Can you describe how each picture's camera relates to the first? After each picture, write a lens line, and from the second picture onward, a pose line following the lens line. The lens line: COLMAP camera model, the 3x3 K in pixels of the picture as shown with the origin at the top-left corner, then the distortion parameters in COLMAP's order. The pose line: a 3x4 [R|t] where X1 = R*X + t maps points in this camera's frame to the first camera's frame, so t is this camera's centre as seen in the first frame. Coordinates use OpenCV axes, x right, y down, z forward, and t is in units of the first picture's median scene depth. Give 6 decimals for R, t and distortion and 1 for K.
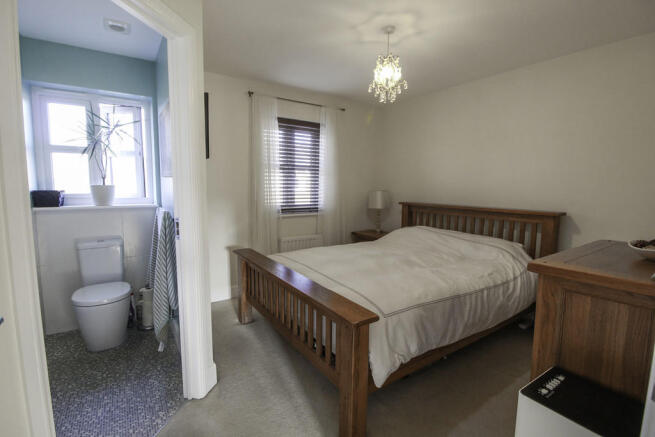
lens RADIAL K [[305.8, 0, 328.2], [0, 305.8, 214.9], [0, 0, 1]] dist [-0.006429, -0.000891]
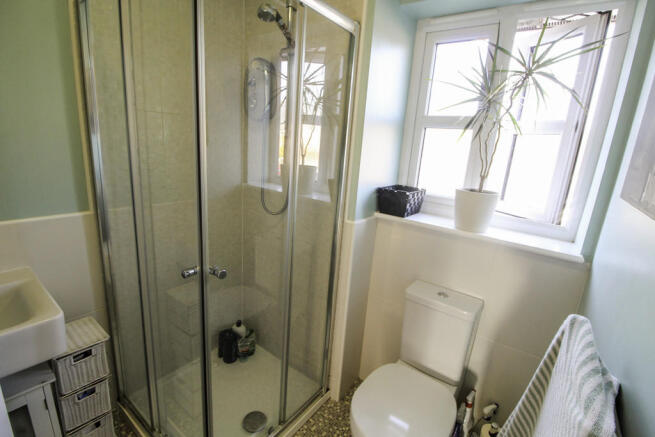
lens RADIAL K [[305.8, 0, 328.8], [0, 305.8, 216.9], [0, 0, 1]] dist [-0.006429, -0.000891]
pose [[0.348951, 0.219791, -0.911002, -0.345835], [-0.167357, 0.971097, 0.170186, -0.097878], [0.922076, 0.093076, 0.375649, 0.570977]]
